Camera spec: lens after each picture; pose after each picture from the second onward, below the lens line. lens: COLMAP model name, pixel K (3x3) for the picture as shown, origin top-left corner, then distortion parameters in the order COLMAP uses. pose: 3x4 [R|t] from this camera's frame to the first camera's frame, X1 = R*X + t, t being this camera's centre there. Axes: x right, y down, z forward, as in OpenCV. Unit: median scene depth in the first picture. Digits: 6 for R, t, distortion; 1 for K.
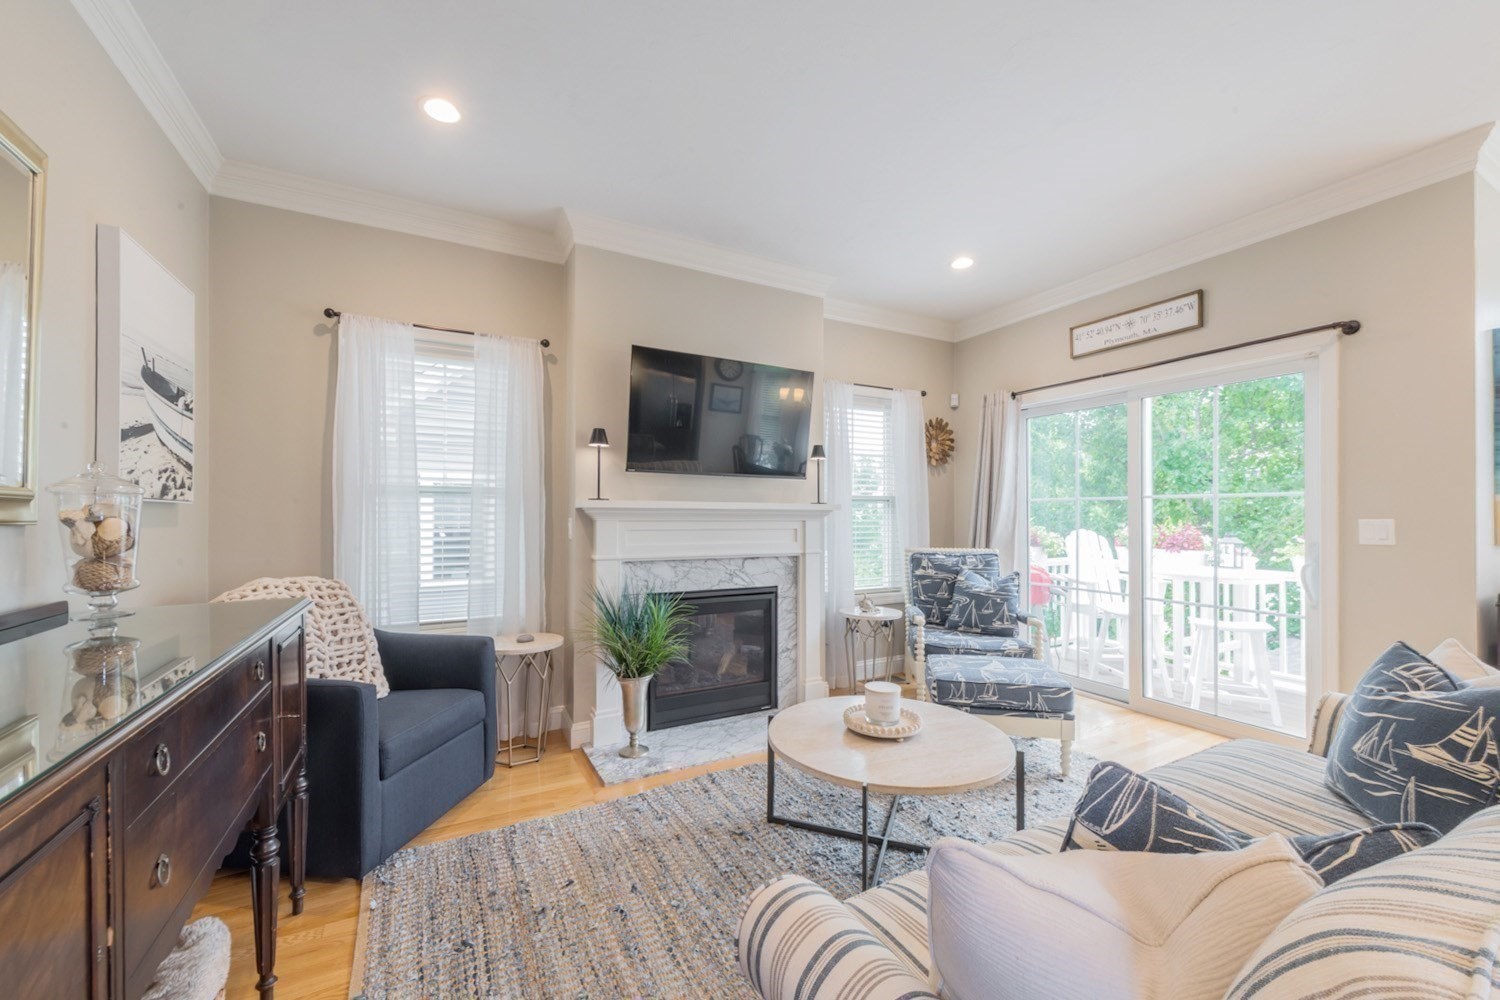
lens RADIAL K [[590.3, 0, 759.6], [0, 590.3, 512.9], [0, 0, 1]] dist [-0.001699, -0.000104]
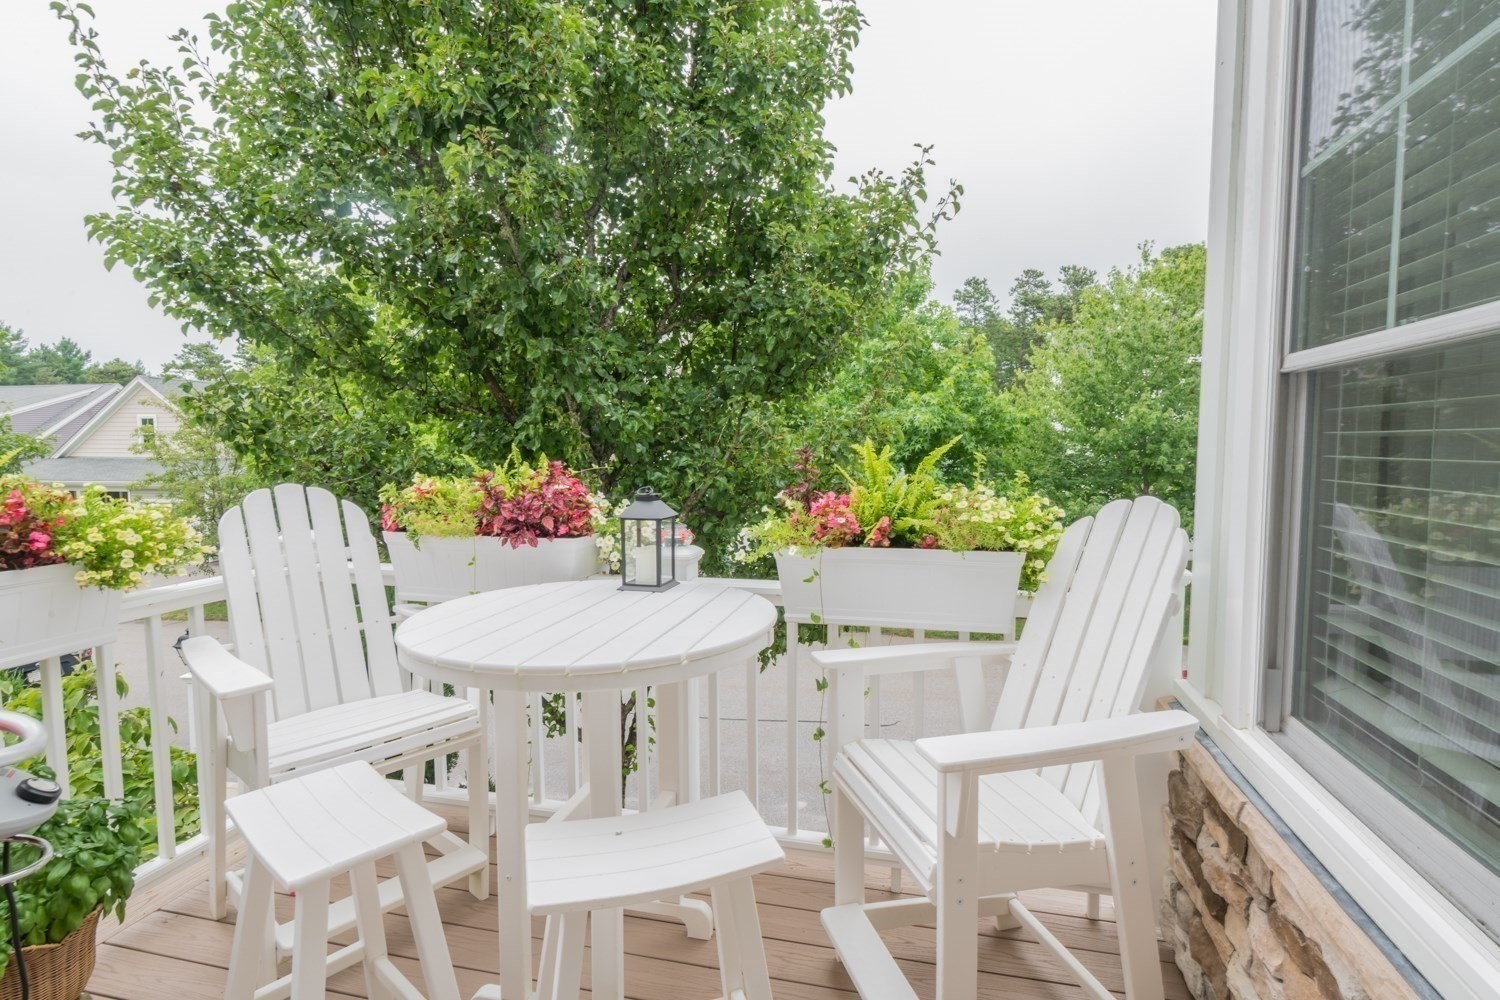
lens RADIAL K [[763.5, 0, 751.3], [0, 763.5, 500.6], [0, 0, 1]] dist [0.000646, 0.000017]
pose [[0.685456, -0.059438, 0.725684, 0.512167], [0.004706, 0.997003, 0.077216, 0.005813], [-0.728099, -0.049513, 0.683681, 0.646009]]
